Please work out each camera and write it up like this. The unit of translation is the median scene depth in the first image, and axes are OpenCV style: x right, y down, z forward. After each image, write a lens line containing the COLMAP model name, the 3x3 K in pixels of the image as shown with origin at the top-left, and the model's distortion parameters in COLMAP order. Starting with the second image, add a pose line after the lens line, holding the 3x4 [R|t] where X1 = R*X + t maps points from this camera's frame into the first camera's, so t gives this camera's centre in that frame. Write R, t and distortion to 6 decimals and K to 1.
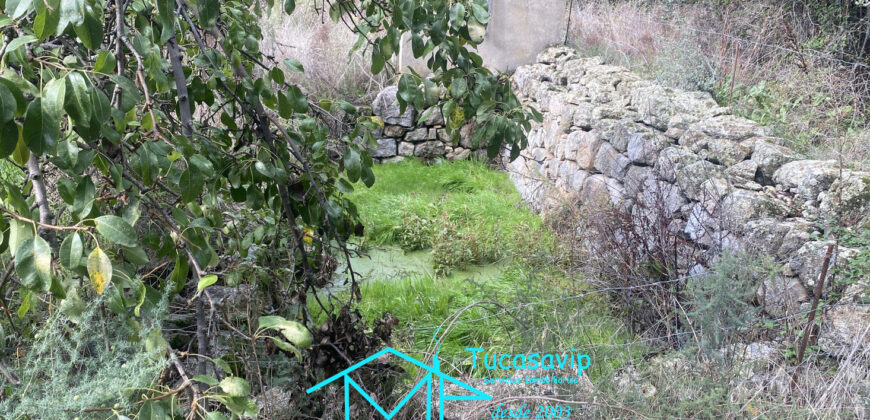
lens RADIAL K [[605.1, 0, 431.1], [0, 605.1, 199.4], [0, 0, 1]] dist [0.003864, -0.004271]
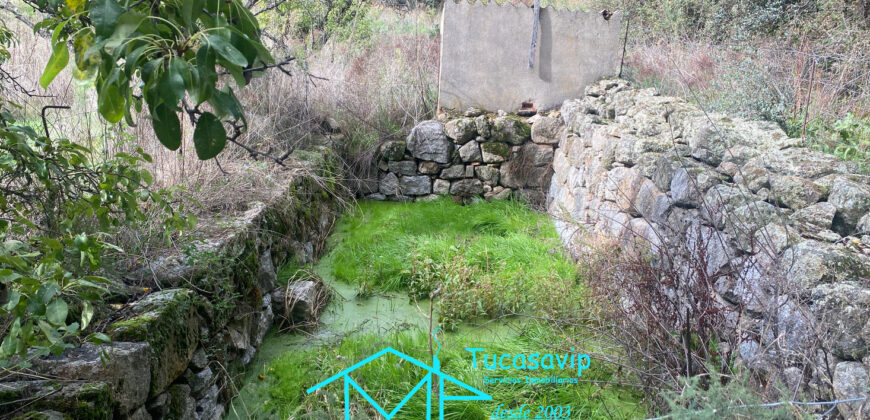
lens RADIAL K [[605.1, 0, 431.1], [0, 605.1, 199.4], [0, 0, 1]] dist [0.003864, -0.004271]
pose [[0.993040, 0.023457, -0.115415, 0.076077], [-0.031471, 0.997181, -0.068116, -0.000467], [0.113492, 0.071274, 0.990979, 0.117251]]
